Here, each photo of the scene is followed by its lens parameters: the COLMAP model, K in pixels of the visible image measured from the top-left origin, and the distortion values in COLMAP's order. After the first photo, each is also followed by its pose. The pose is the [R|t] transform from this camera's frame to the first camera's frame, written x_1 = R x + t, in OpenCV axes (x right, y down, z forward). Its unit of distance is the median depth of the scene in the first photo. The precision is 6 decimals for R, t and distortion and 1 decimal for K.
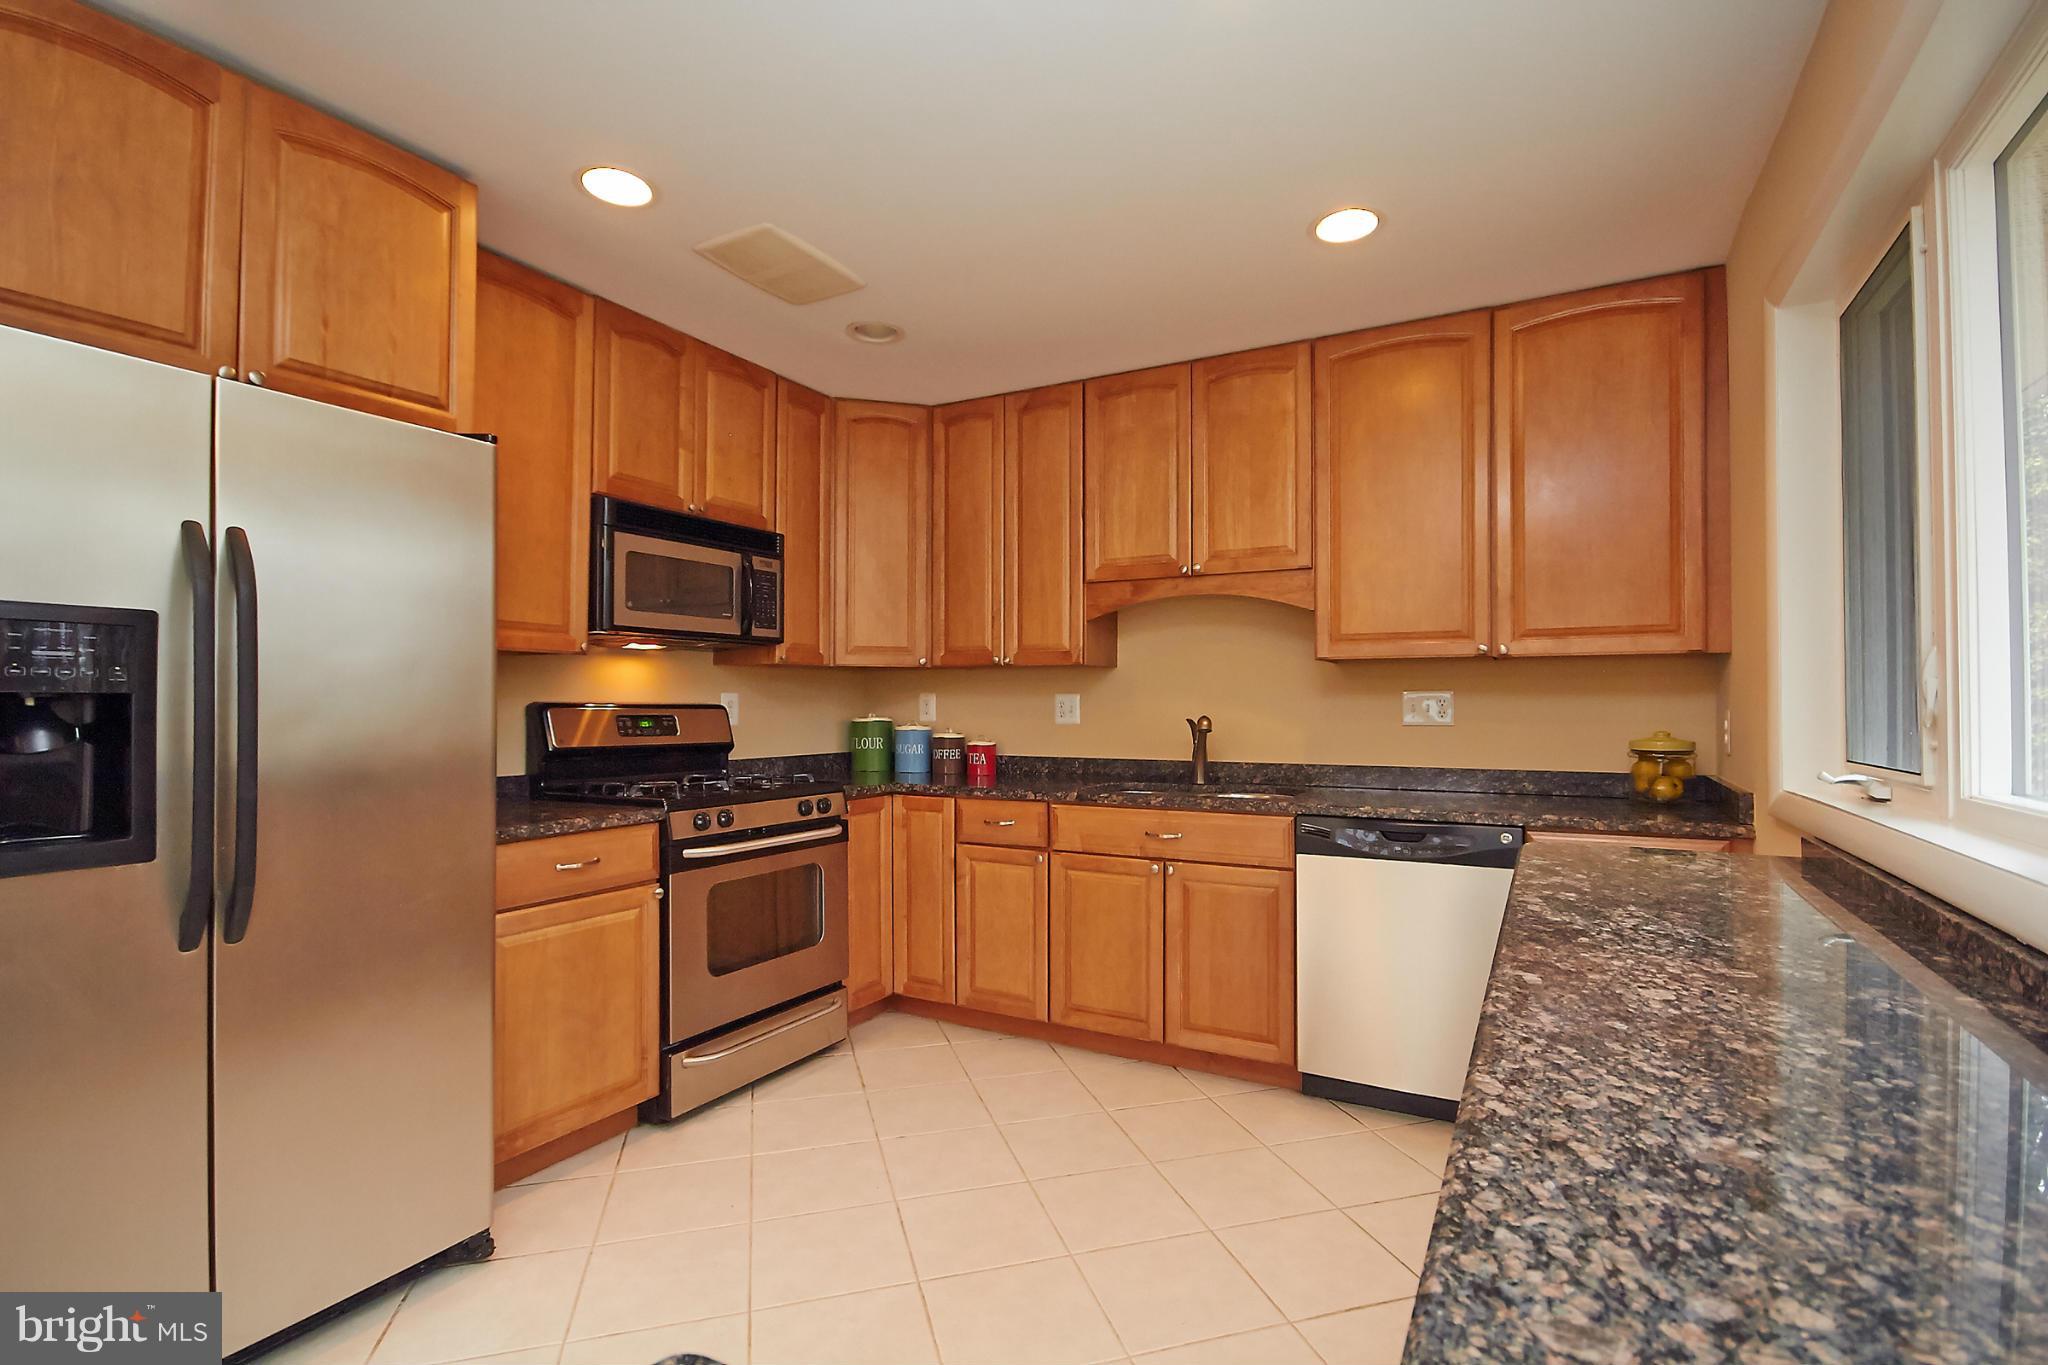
lens RADIAL K [[957.7, 0, 1027.2], [0, 957.7, 675.4], [0, 0, 1]] dist [-0.001240, 0.000022]
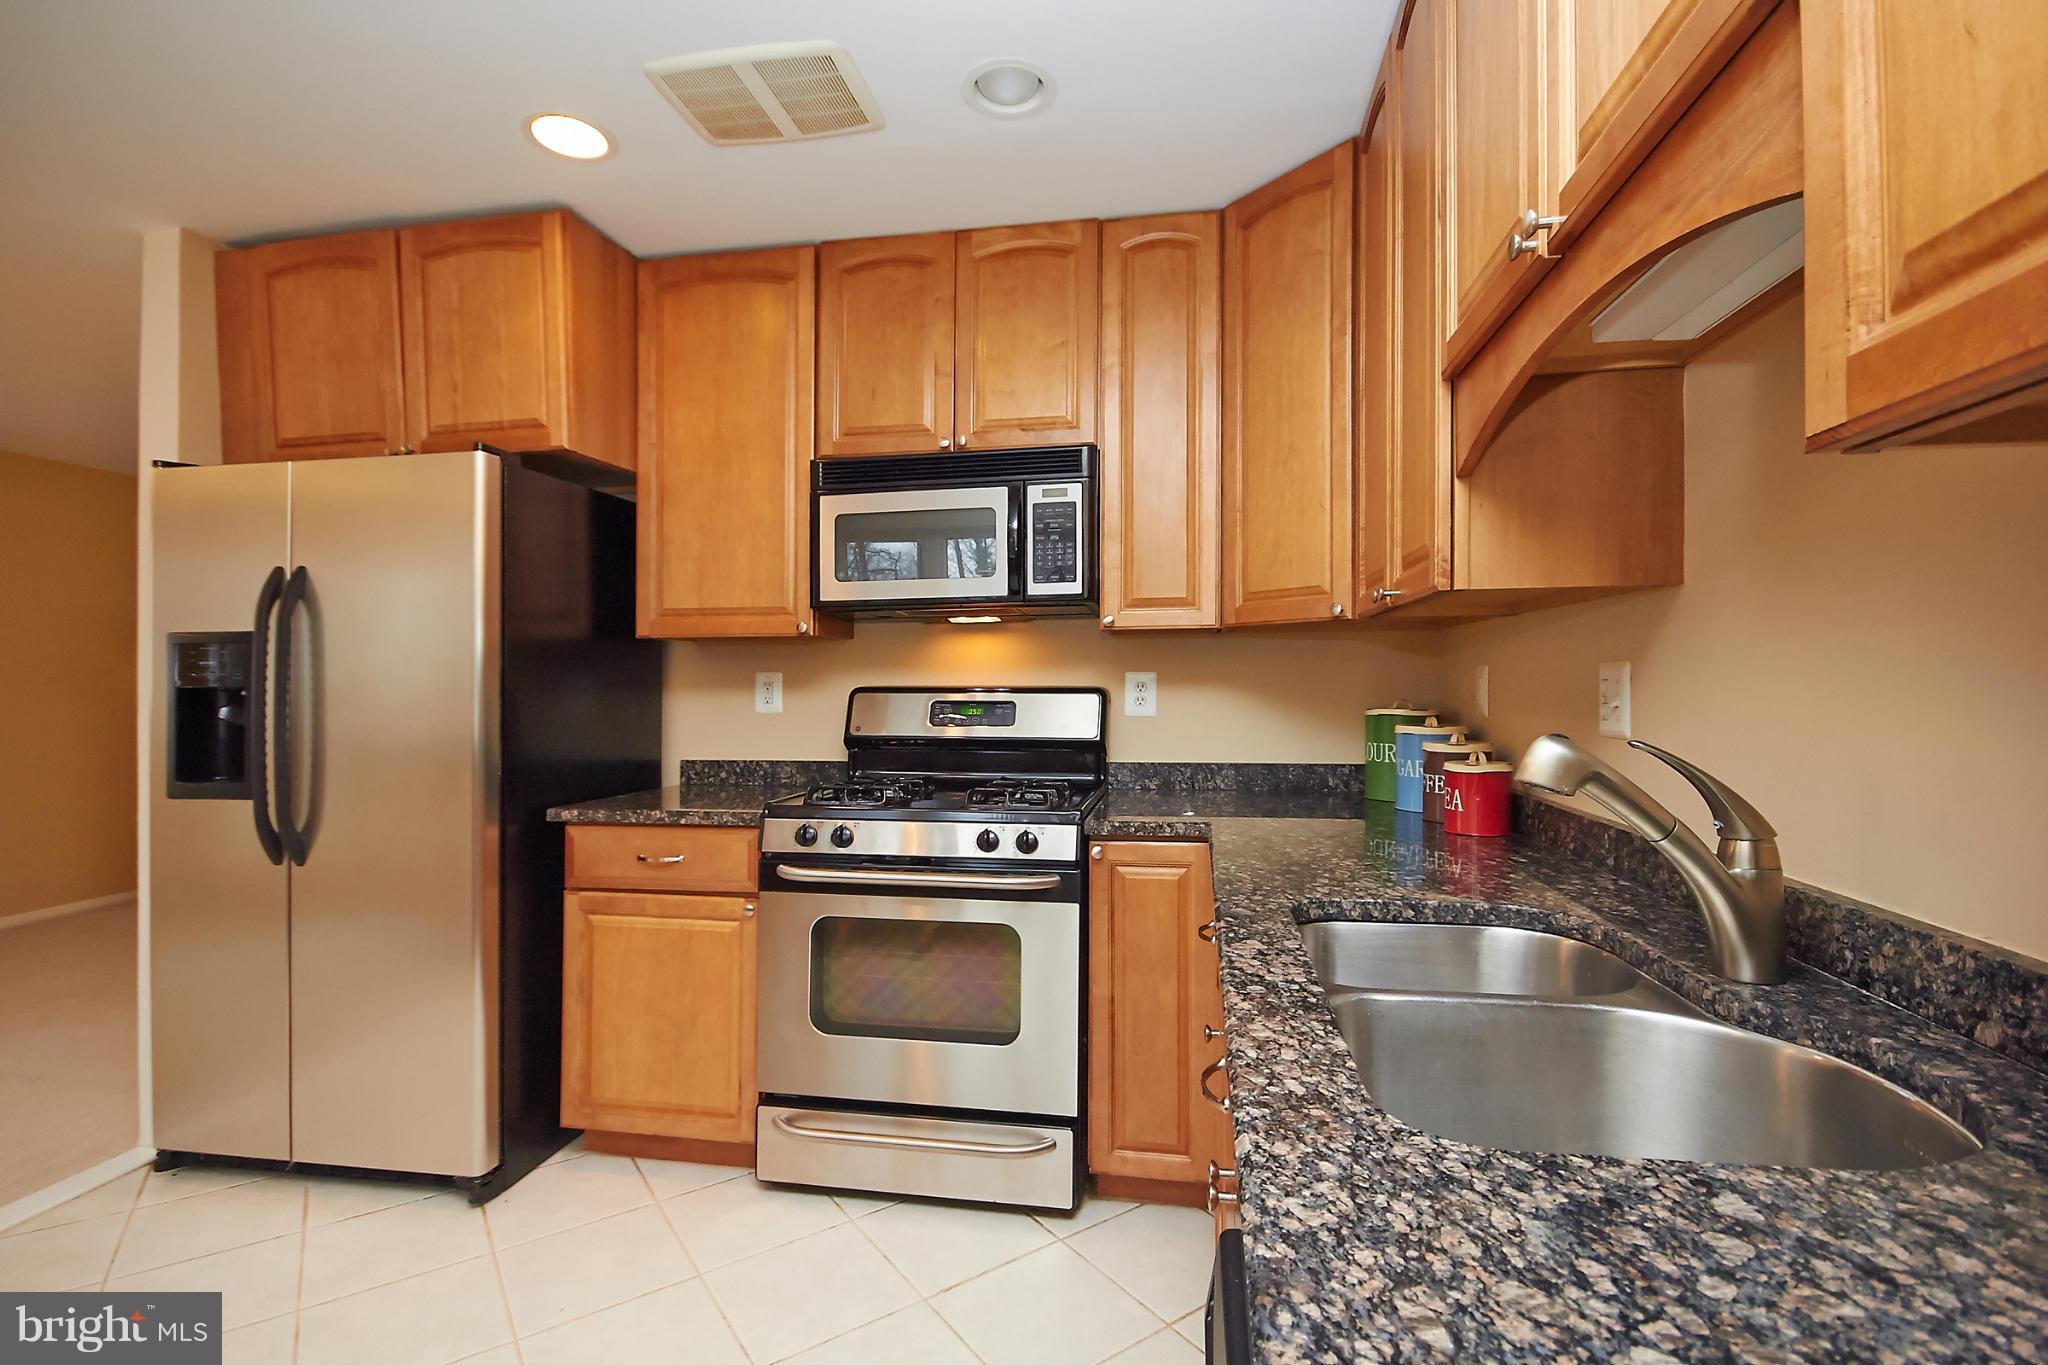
lens RADIAL K [[957.7, 0, 1027.2], [0, 957.7, 675.4], [0, 0, 1]] dist [-0.001240, 0.000022]
pose [[0.322187, -0.008701, -0.946636, 0.428821], [0.035838, 0.999353, 0.003012, 0.018729], [0.945997, -0.034896, 0.322291, 0.805073]]
